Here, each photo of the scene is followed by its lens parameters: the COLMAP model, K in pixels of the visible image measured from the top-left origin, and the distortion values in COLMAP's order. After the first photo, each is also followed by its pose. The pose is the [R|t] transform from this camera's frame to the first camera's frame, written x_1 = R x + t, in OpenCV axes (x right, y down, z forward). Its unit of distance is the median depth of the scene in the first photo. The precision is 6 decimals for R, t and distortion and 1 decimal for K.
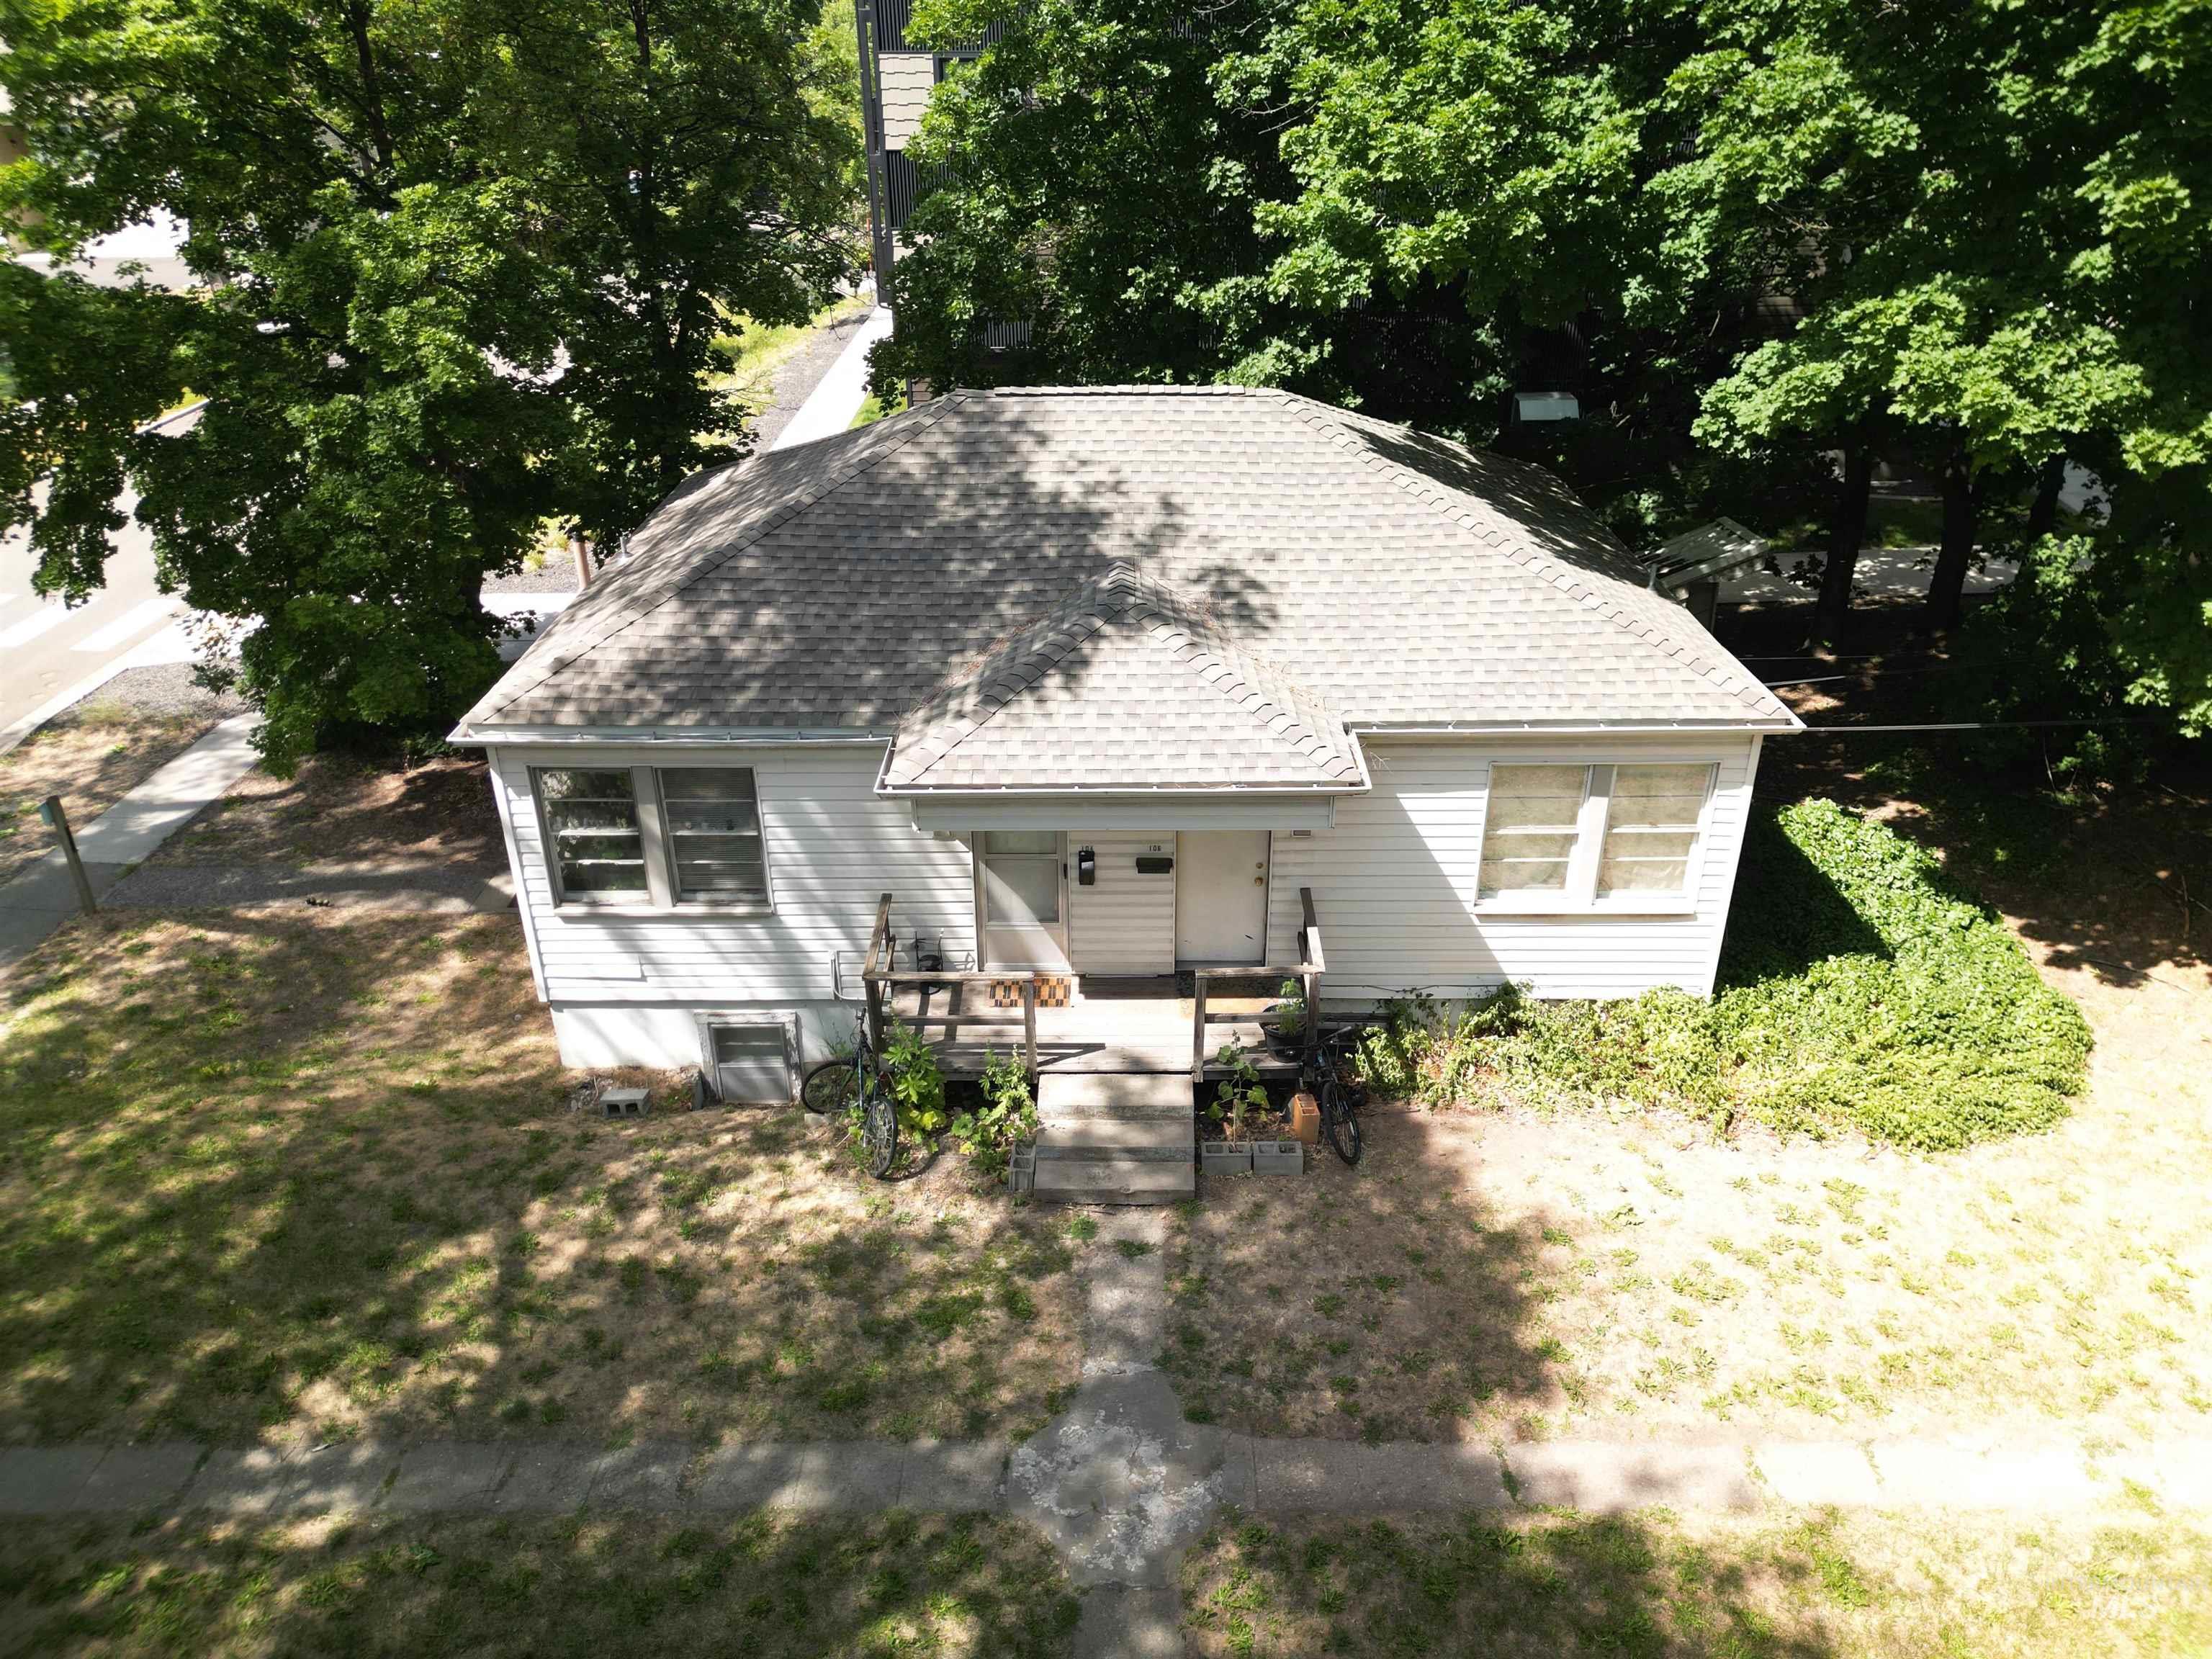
lens RADIAL K [[1558.3, 0, 1111.2], [0, 1558.3, 841.0], [0, 0, 1]] dist [0.047167, -0.042282]
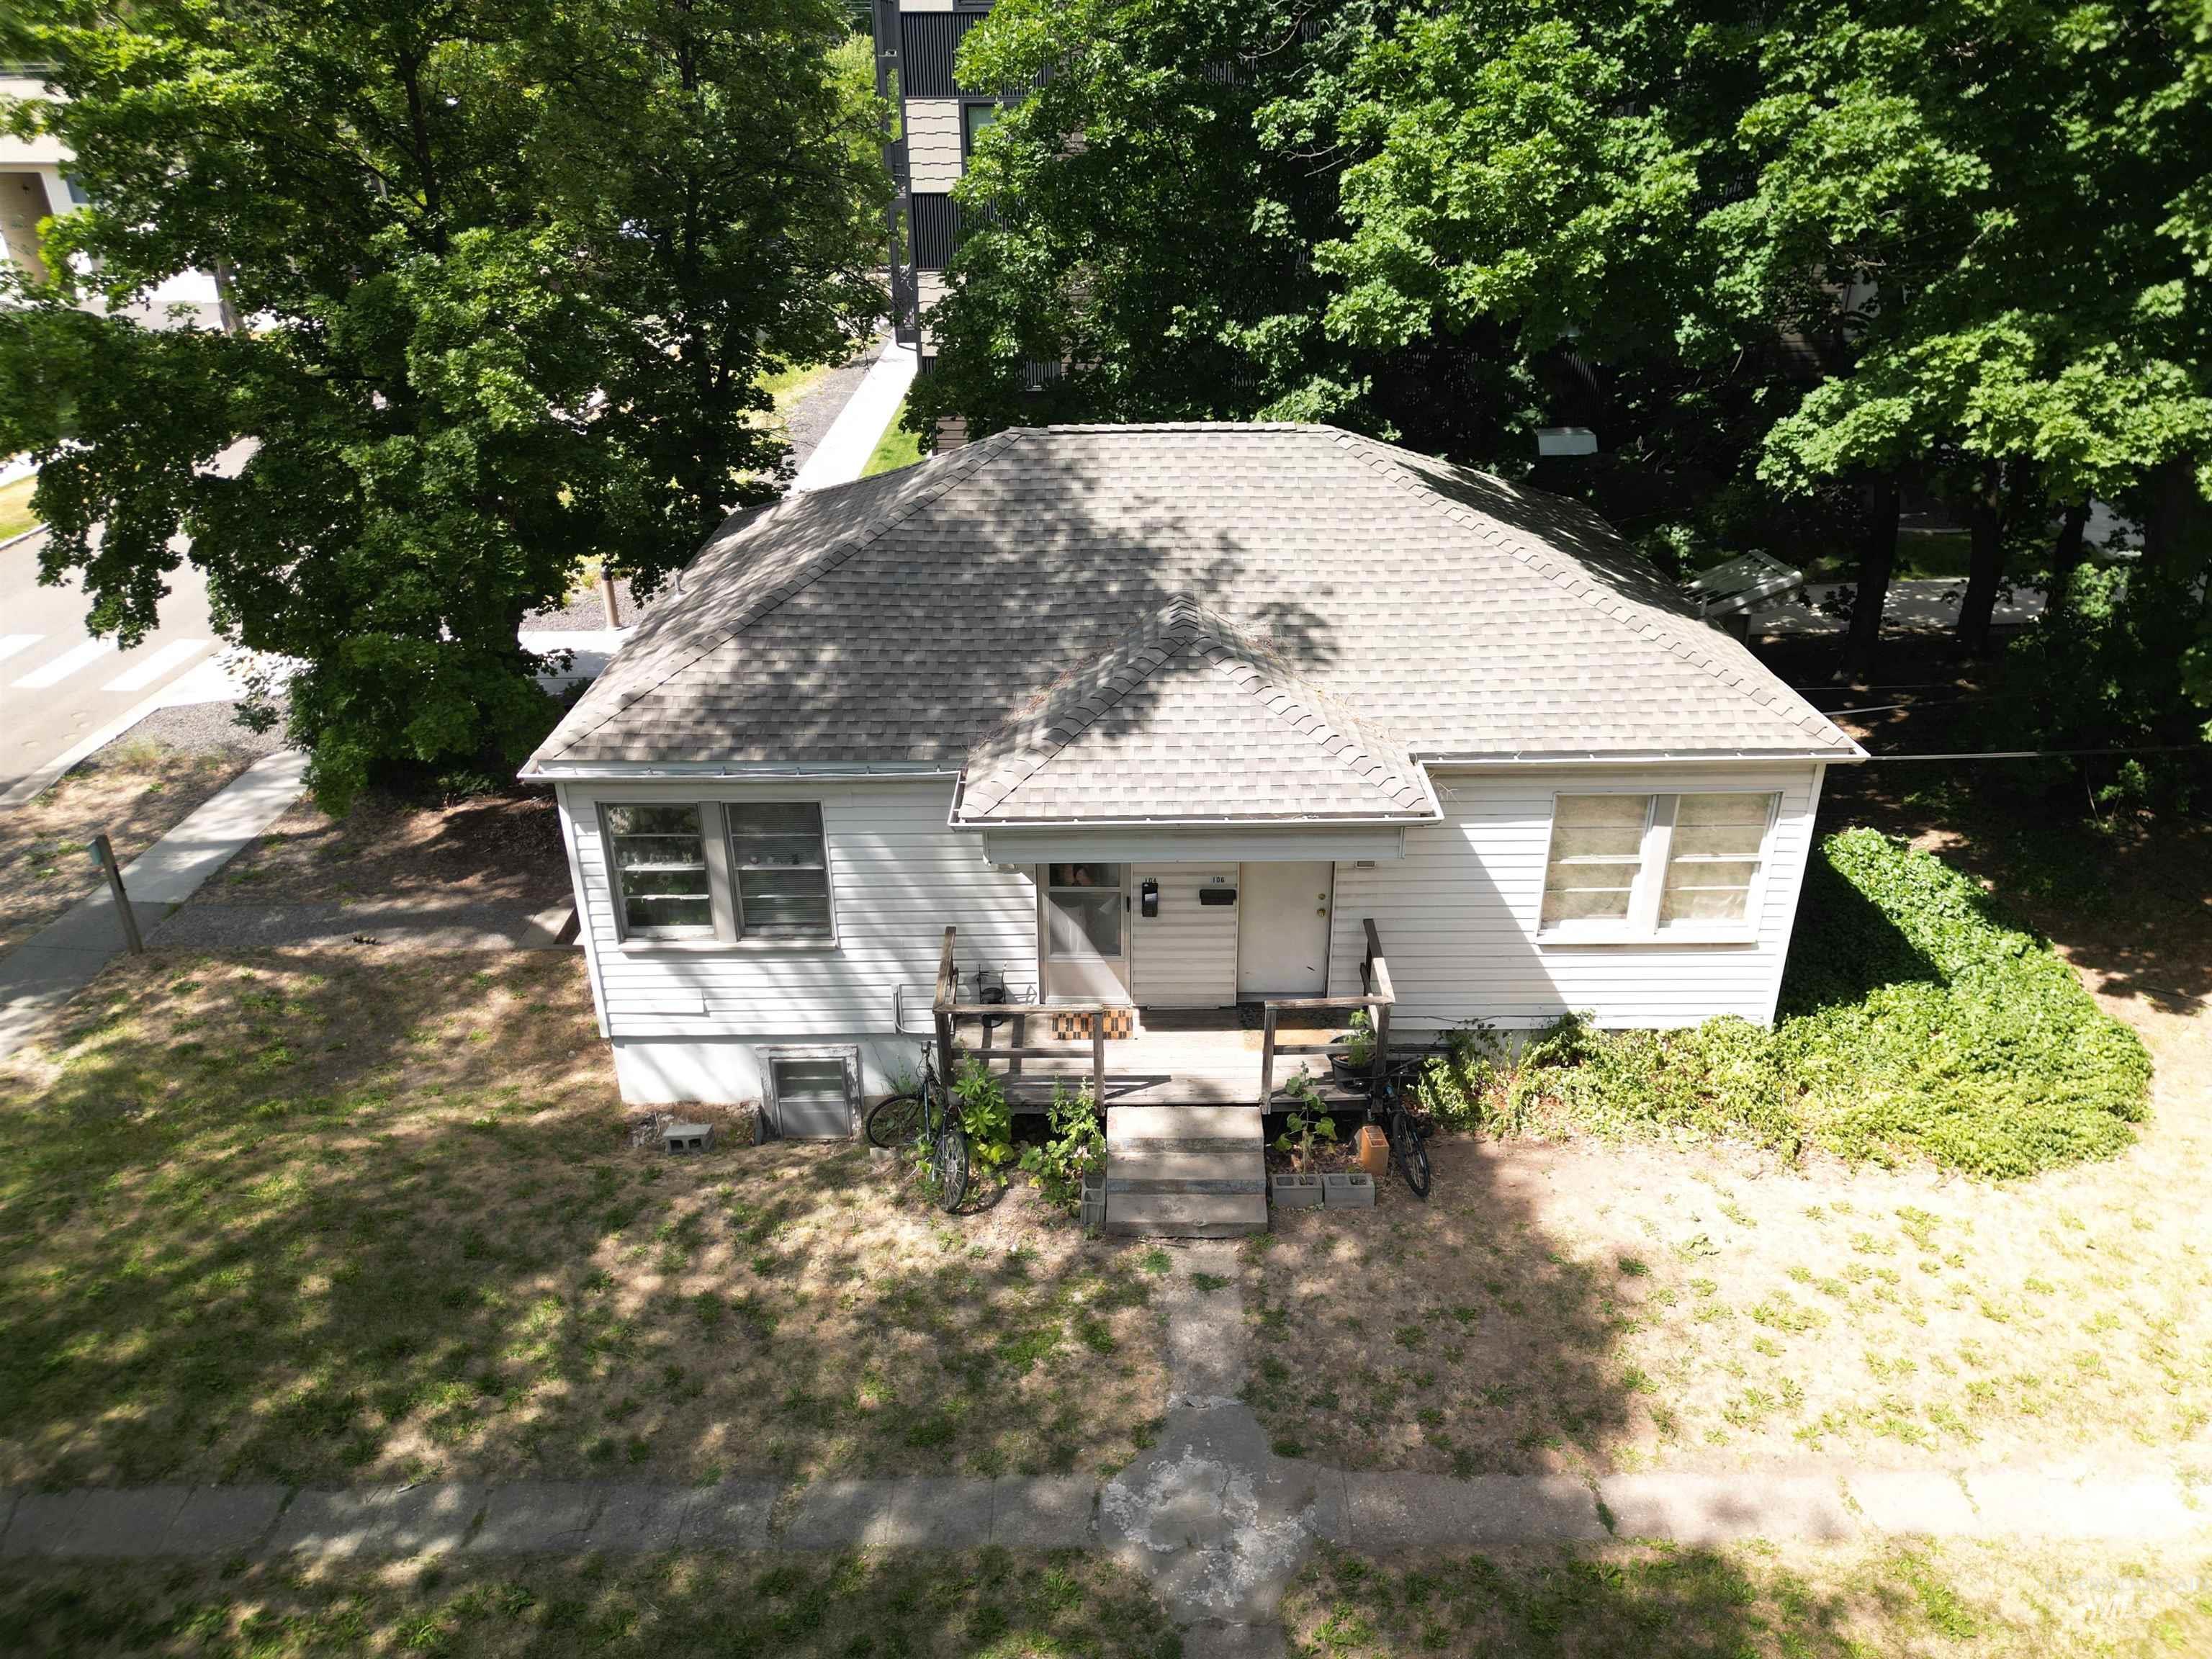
lens RADIAL K [[1558.3, 0, 1095.4], [0, 1558.3, 840.9], [0, 0, 1]] dist [0.047167, -0.042282]
pose [[0.999980, -0.005538, 0.003001, -0.054612], [0.005601, 0.999750, -0.021654, 0.000462], [-0.002880, 0.021671, 0.999761, -0.004698]]
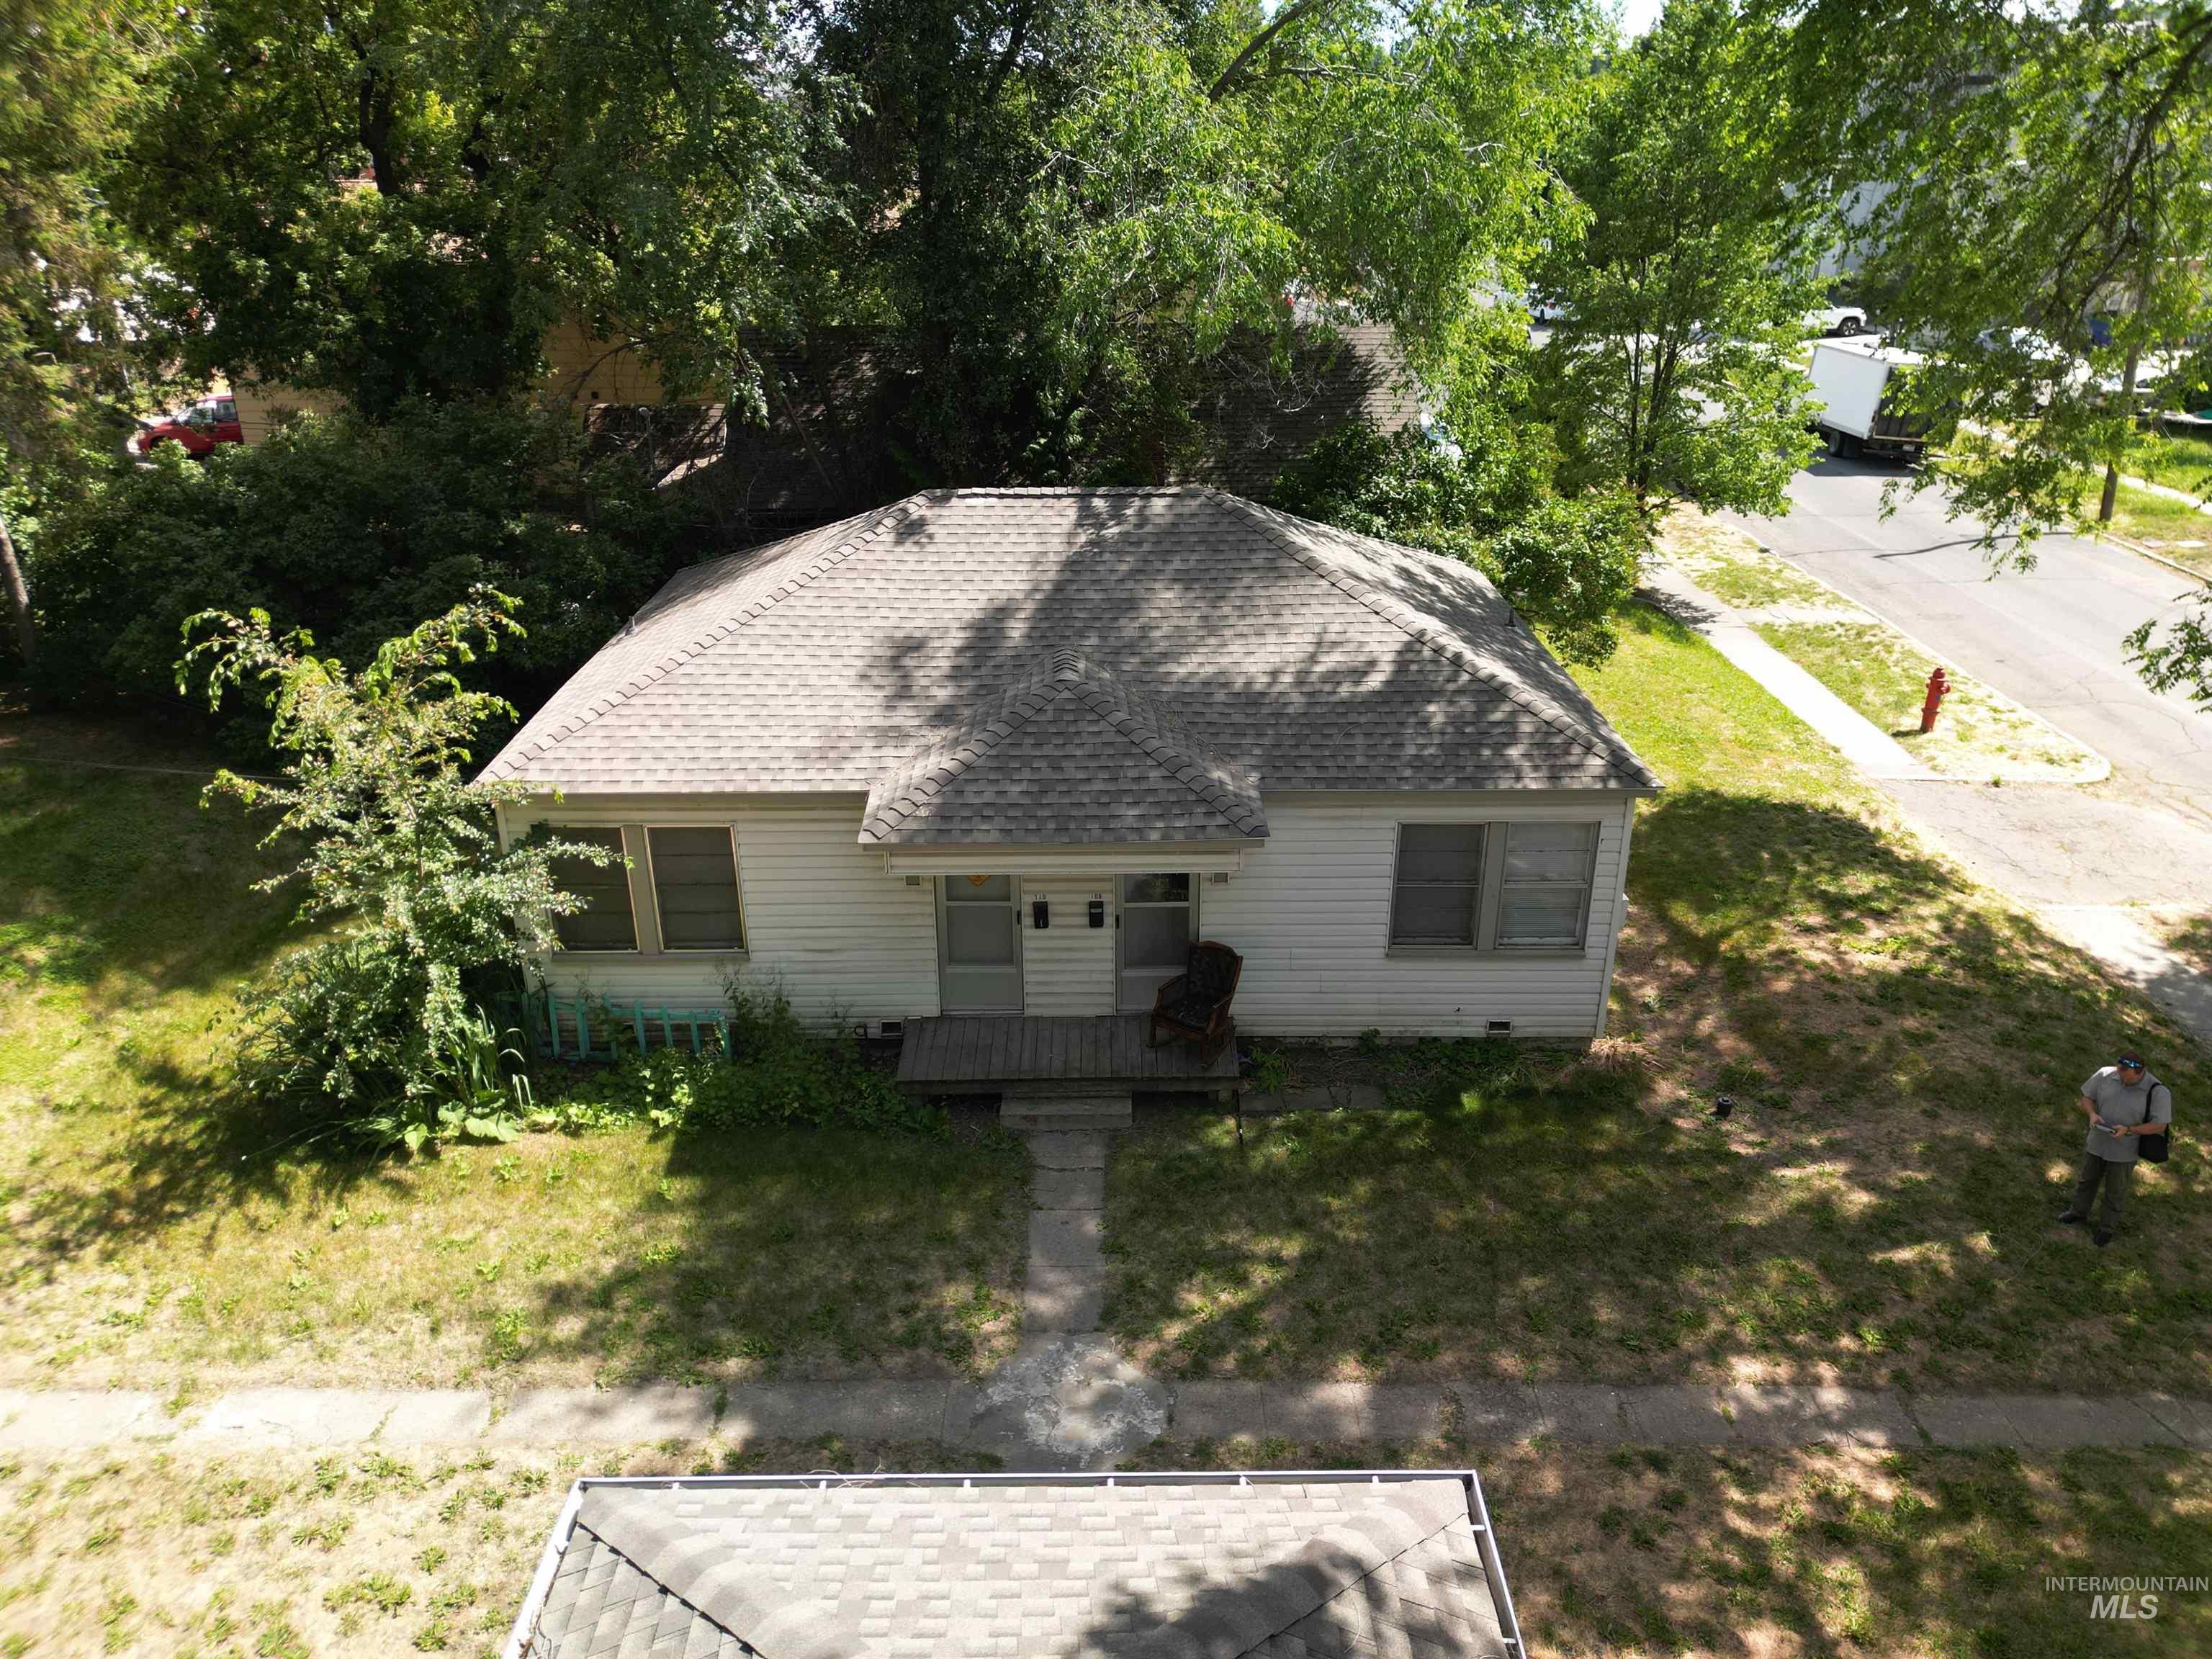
lens RADIAL K [[1558.3, 0, 1114.1], [0, 1558.3, 826.7], [0, 0, 1]] dist [0.047167, -0.042282]
pose [[-0.999619, 0.024727, -0.012289, -0.019222], [0.004931, 0.597753, 0.801665, -0.587374], [0.027169, 0.801299, -0.597647, 1.061825]]
